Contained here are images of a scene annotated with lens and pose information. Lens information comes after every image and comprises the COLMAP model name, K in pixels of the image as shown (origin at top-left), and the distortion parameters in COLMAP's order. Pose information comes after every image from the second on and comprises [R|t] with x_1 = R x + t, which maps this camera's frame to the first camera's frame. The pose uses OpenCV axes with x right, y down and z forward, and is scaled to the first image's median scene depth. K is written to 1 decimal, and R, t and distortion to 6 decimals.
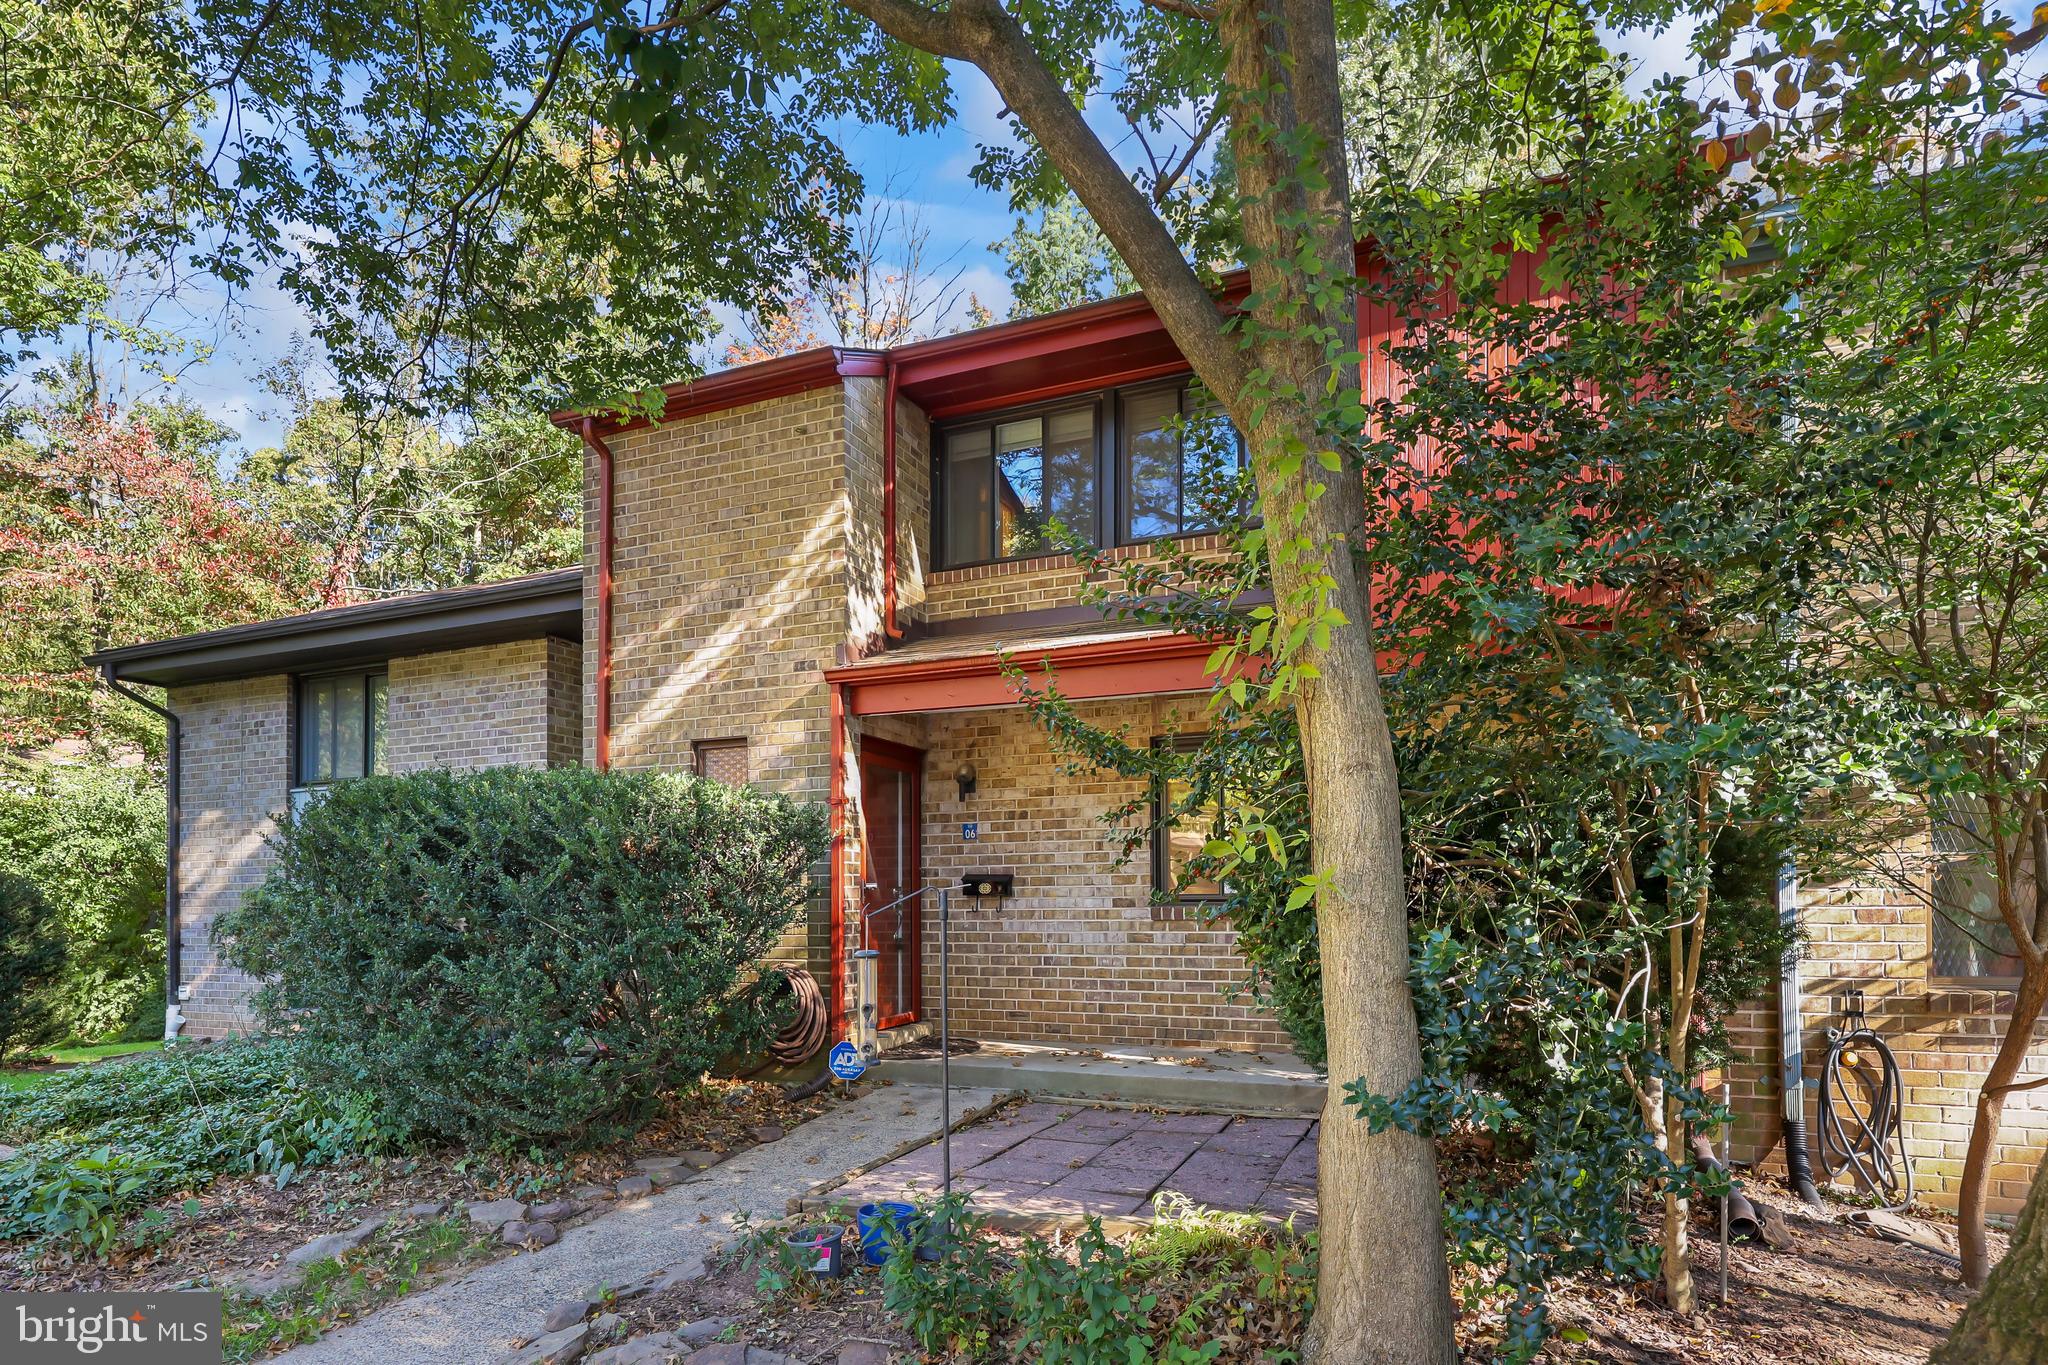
lens RADIAL K [[1069.2, 0, 1026.7], [0, 1069.2, 760.4], [0, 0, 1]] dist [-0.002442, 0.000237]
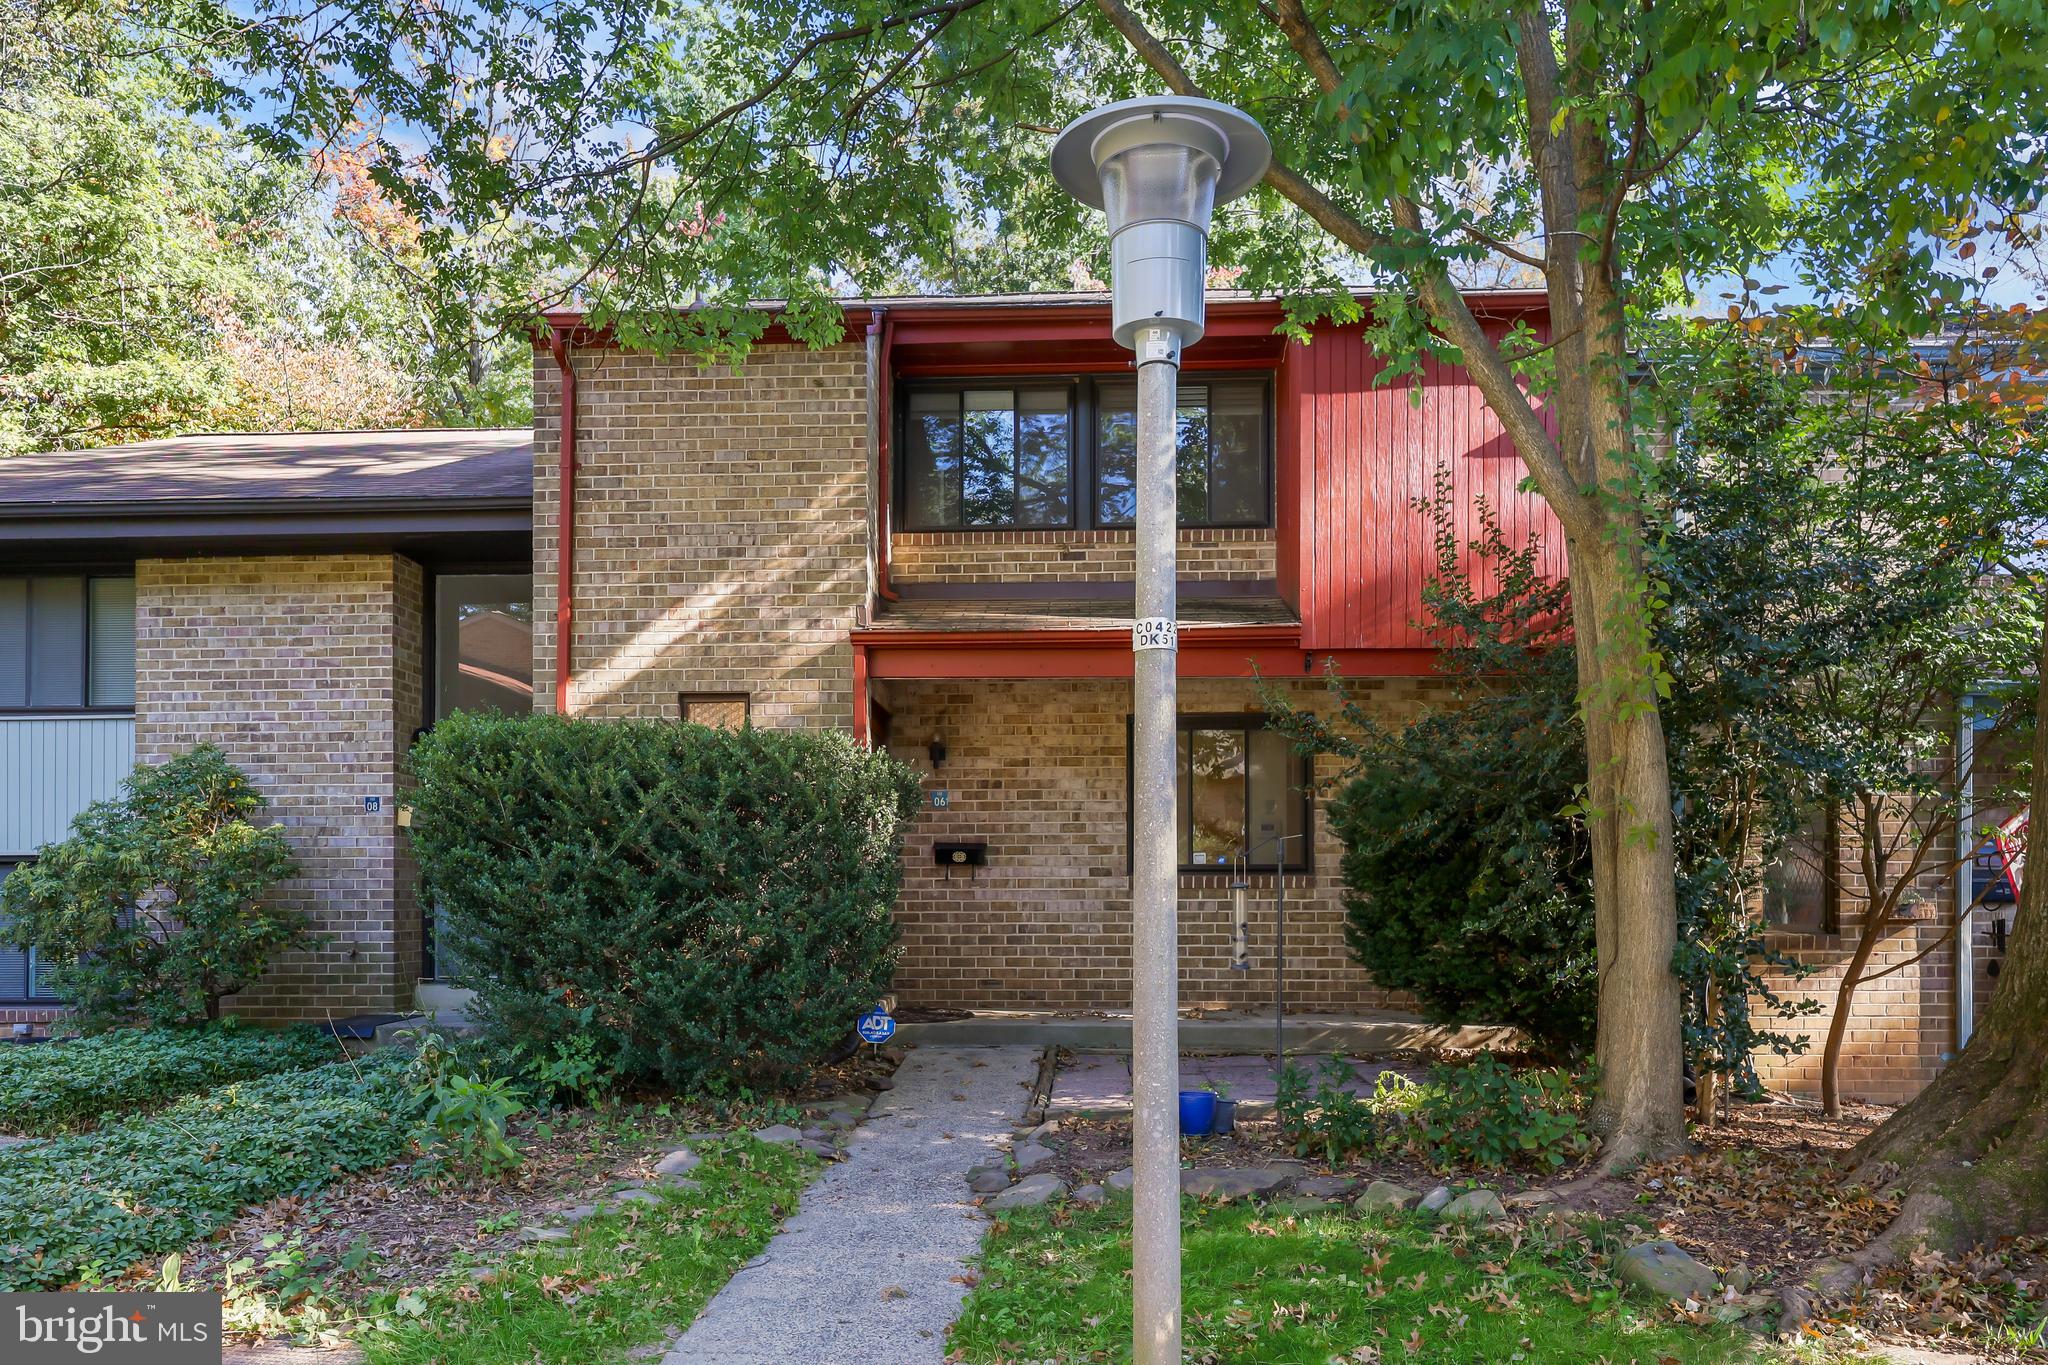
lens RADIAL K [[1351.1, 0, 1023.7], [0, 1351.1, 681.0], [0, 0, 1]] dist [0.002873, -0.000894]
pose [[0.941355, 0.060078, 0.332027, -0.412752], [-0.050068, 0.997998, -0.038630, 0.001652], [-0.333684, 0.019740, 0.942478, -0.213095]]
